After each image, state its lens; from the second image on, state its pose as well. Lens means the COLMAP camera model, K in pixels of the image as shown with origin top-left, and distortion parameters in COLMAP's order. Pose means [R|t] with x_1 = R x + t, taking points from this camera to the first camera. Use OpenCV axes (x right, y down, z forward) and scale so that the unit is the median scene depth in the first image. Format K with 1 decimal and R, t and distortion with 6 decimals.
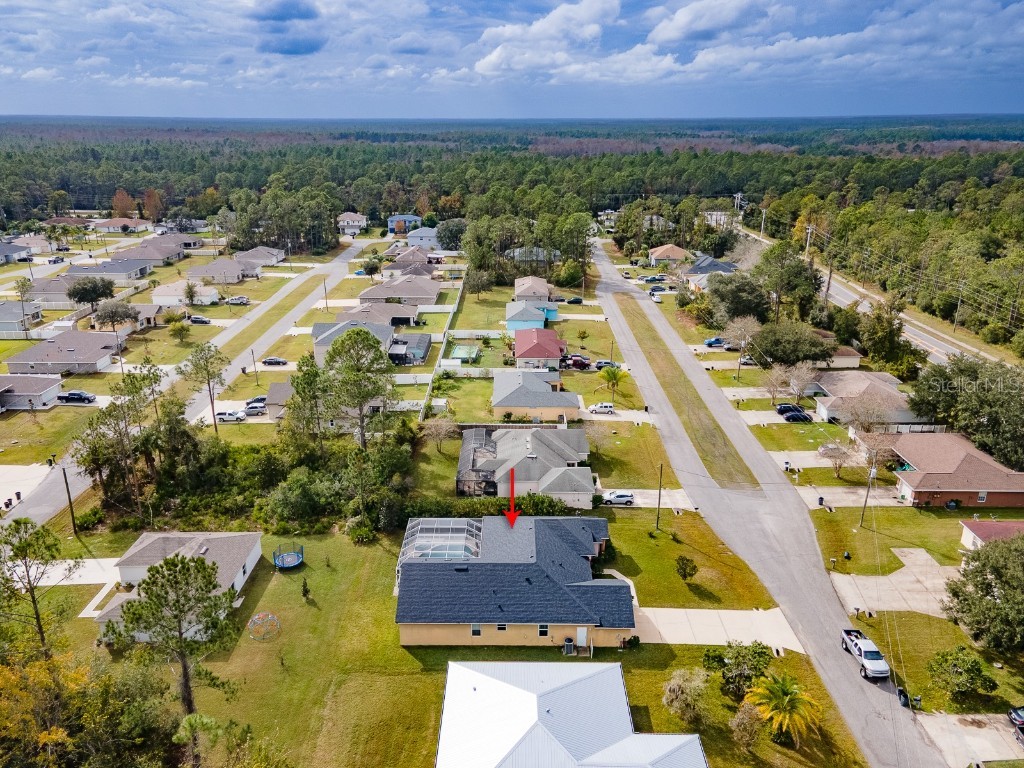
lens RADIAL K [[763.2, 0, 512.0], [0, 763.2, 384.0], [0, 0, 1]] dist [0.026599, 0.003639]
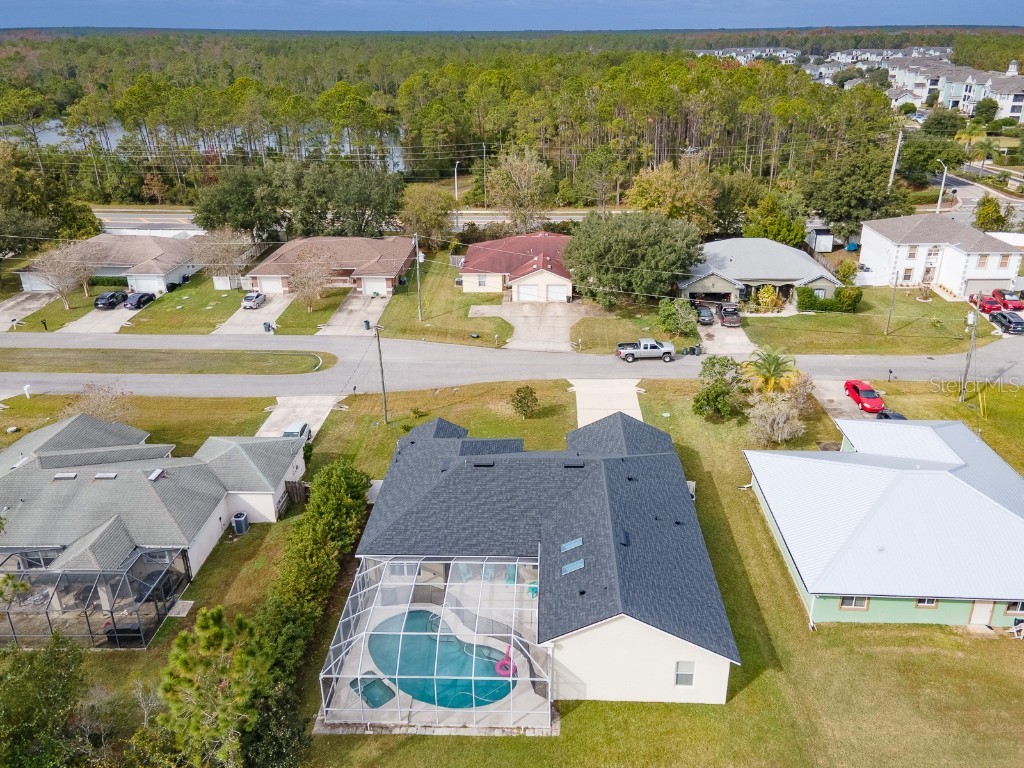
lens RADIAL K [[763.3, 0, 528.0], [0, 763.3, 342.0], [0, 0, 1]] dist [0.038093, 0.006229]
pose [[0.015965, -0.373453, 0.927512, -0.334505], [0.329739, 0.877702, 0.347722, -0.058543], [-0.943937, 0.300286, 0.137154, 0.605512]]
